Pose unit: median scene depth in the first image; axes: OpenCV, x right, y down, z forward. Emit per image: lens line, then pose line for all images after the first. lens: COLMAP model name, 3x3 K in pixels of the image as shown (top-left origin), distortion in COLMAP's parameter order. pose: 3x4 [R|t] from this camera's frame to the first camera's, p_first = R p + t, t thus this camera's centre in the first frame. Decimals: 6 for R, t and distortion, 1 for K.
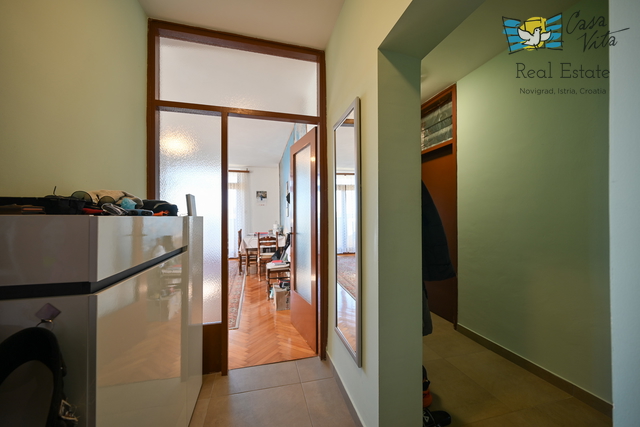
lens RADIAL K [[252.3, 0, 323.7], [0, 252.3, 214.2], [0, 0, 1]] dist [-0.000125, -0.000027]
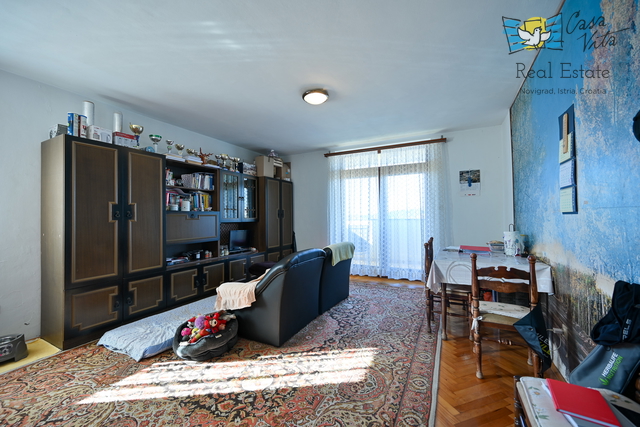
lens RADIAL K [[252.3, 0, 323.7], [0, 252.3, 214.2], [0, 0, 1]] dist [-0.000125, -0.000027]
pose [[0.741300, -0.011609, -0.671073, -0.115931], [0.009138, 0.999932, -0.007204, 0.008602], [0.671111, -0.000792, 0.741356, 0.378757]]
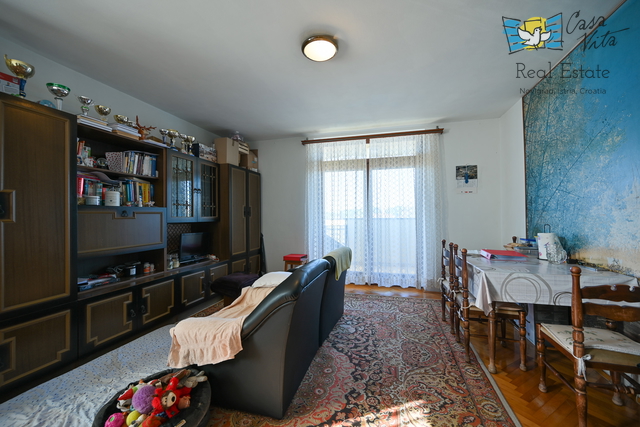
lens RADIAL K [[252.3, 0, 323.7], [0, 252.3, 214.2], [0, 0, 1]] dist [-0.000125, -0.000027]
pose [[0.859784, -0.006295, -0.510619, -0.247229], [0.005513, 0.999980, -0.003044, 0.009640], [0.510628, -0.000198, 0.859802, 0.422463]]
